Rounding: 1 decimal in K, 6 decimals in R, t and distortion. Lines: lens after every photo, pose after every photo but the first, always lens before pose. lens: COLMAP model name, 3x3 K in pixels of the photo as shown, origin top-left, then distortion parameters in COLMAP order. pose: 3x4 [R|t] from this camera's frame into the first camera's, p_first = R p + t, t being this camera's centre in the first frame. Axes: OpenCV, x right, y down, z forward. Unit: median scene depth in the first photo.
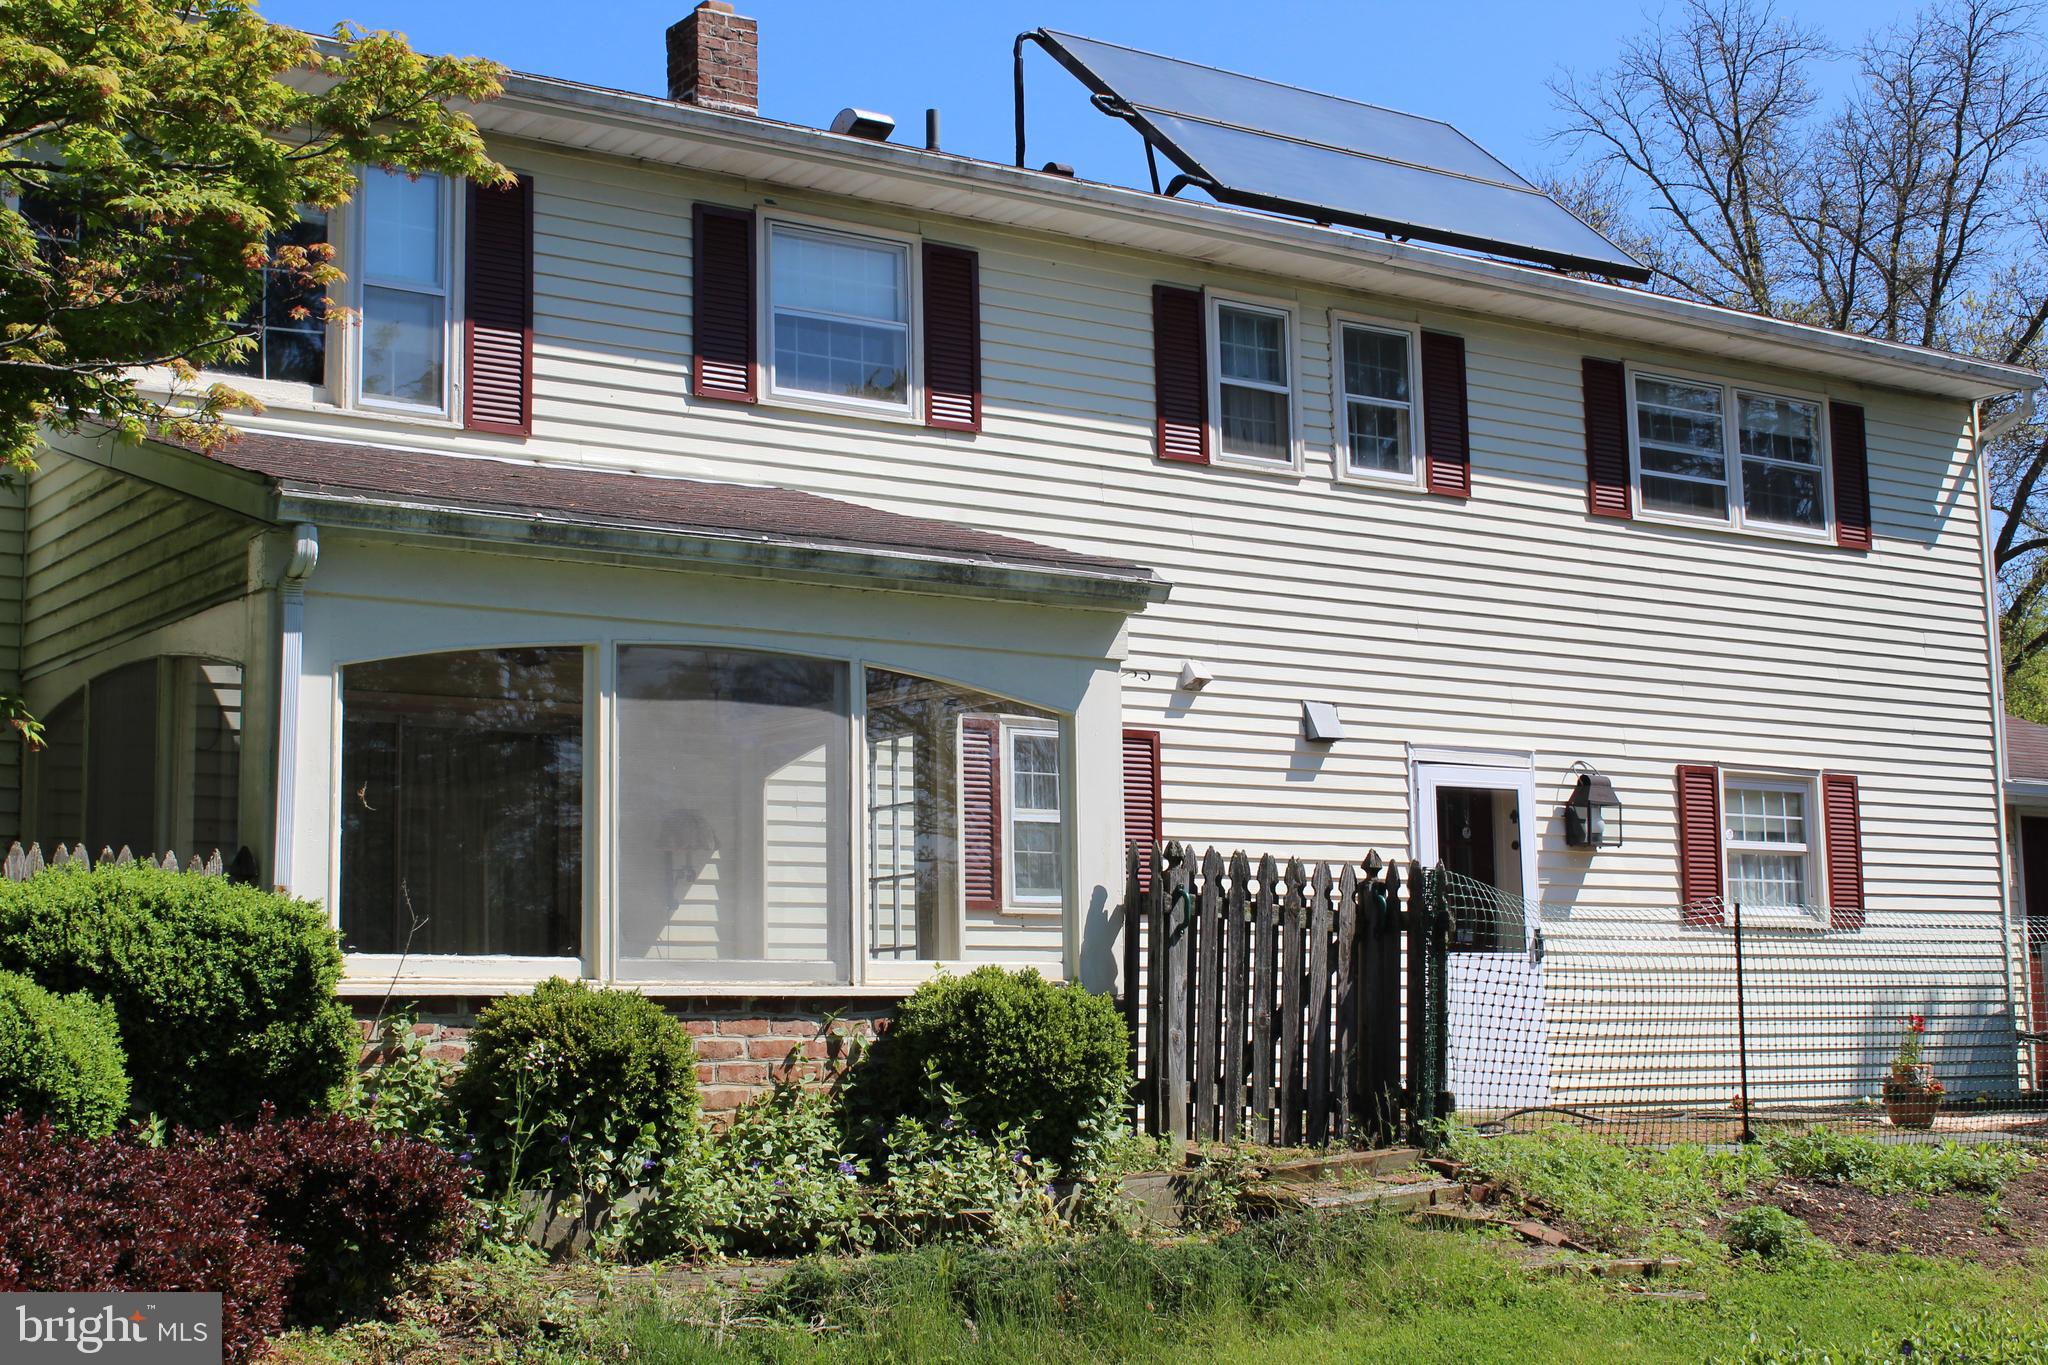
lens RADIAL K [[3260.8, 0, 1024.0], [0, 3260.8, 682.5], [0, 0, 1]] dist [-0.133056, 0.020686]
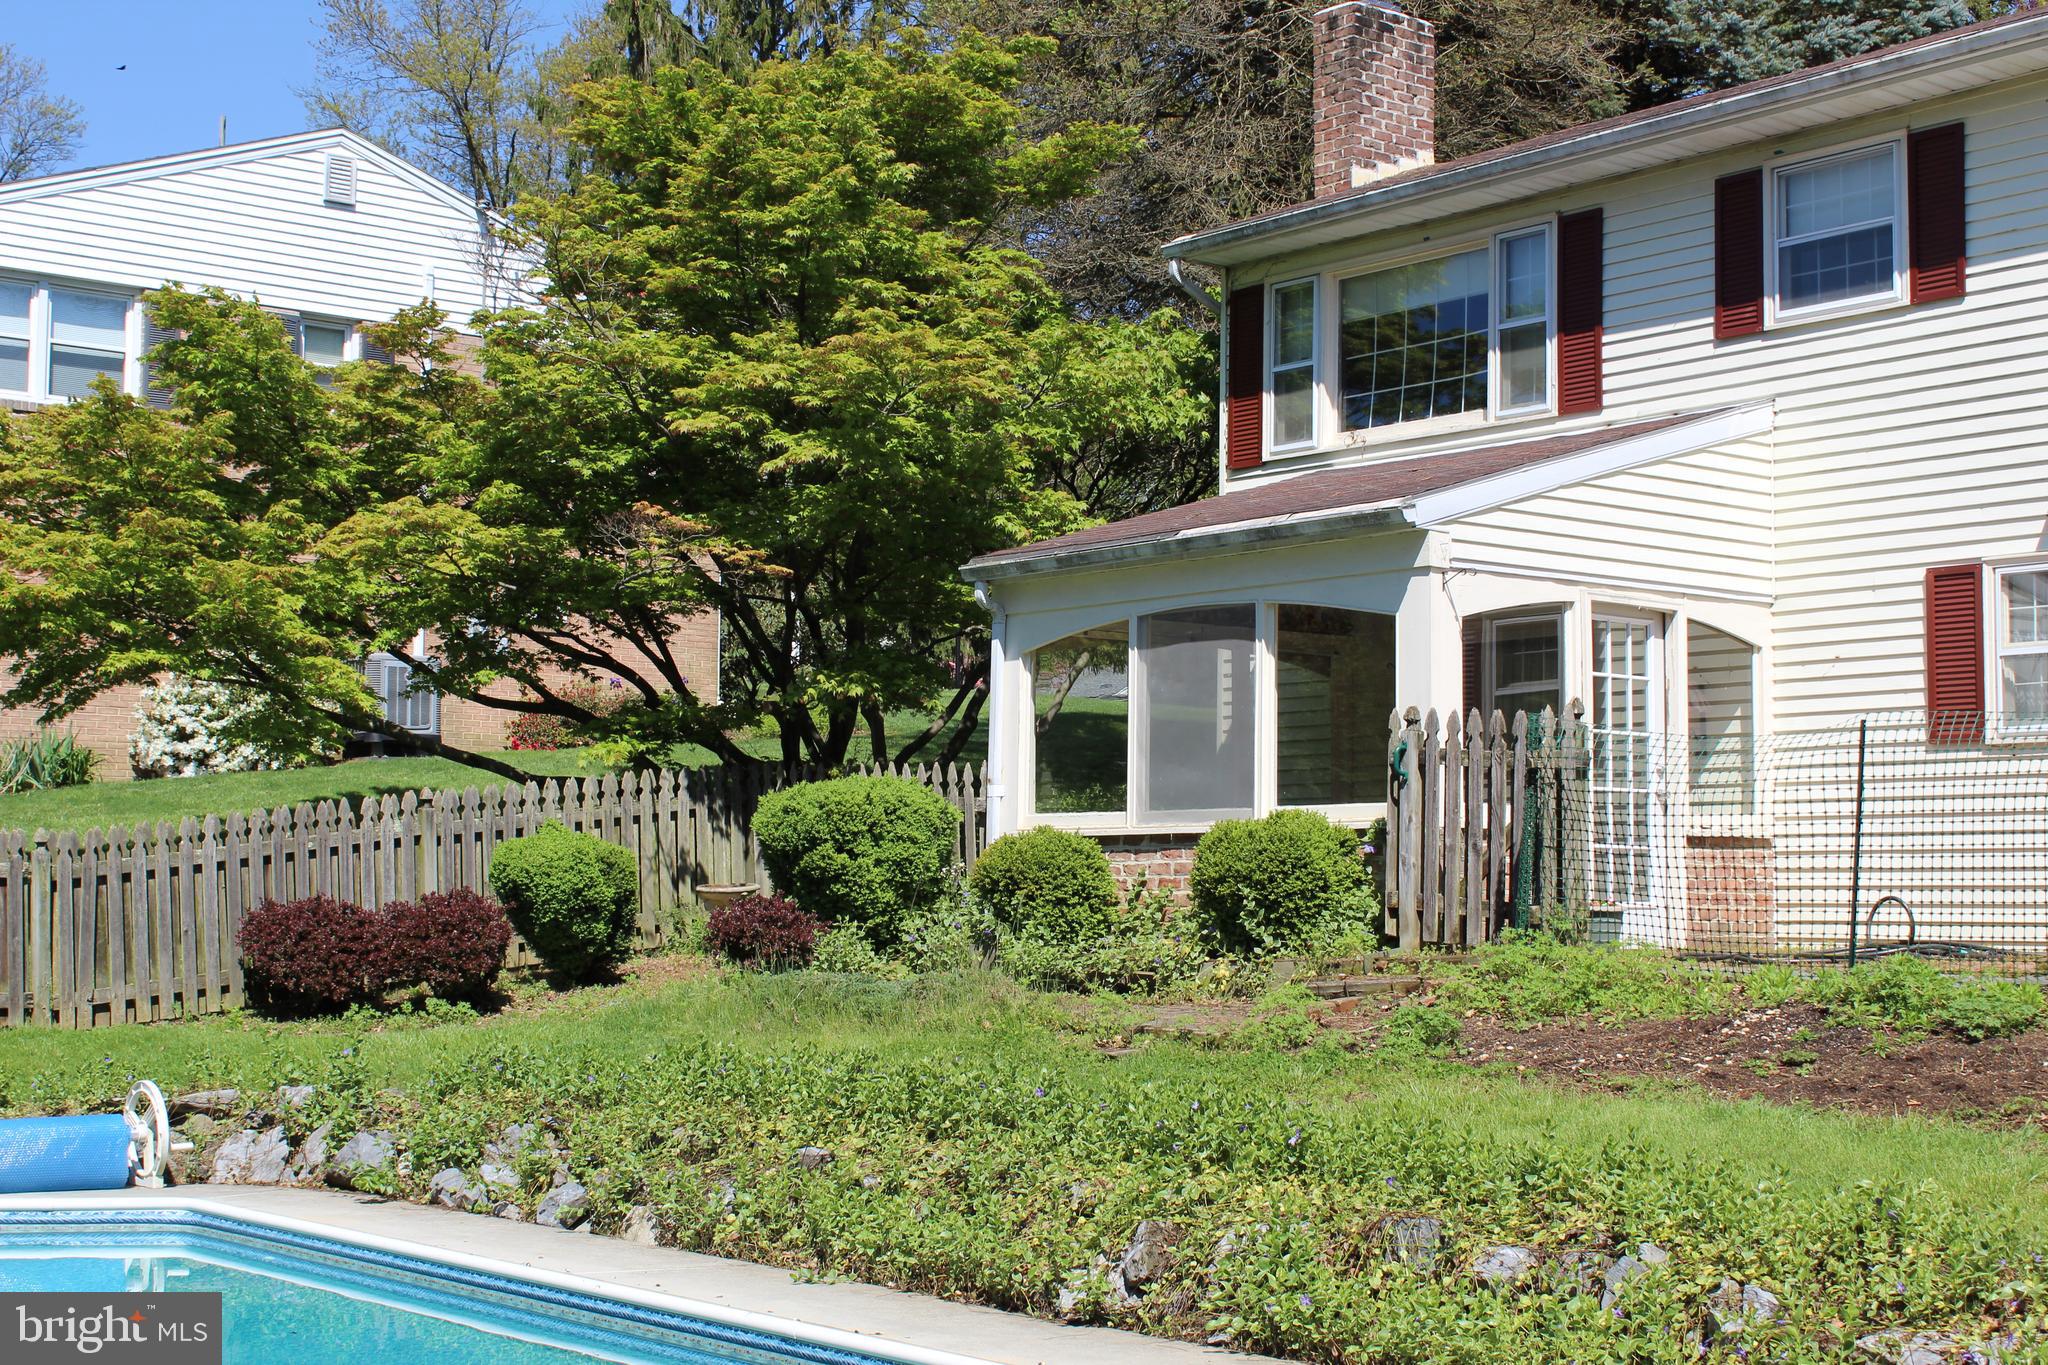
lens RADIAL K [[2880.0, 0, 1024.0], [0, 2880.0, 682.5], [0, 0, 1]] dist [-0.062422, 0.118456]
pose [[-0.015699, -0.055234, -0.998350, 1.005740], [0.106809, 0.992667, -0.056599, 0.075681], [0.994156, -0.107521, -0.009685, 0.762052]]
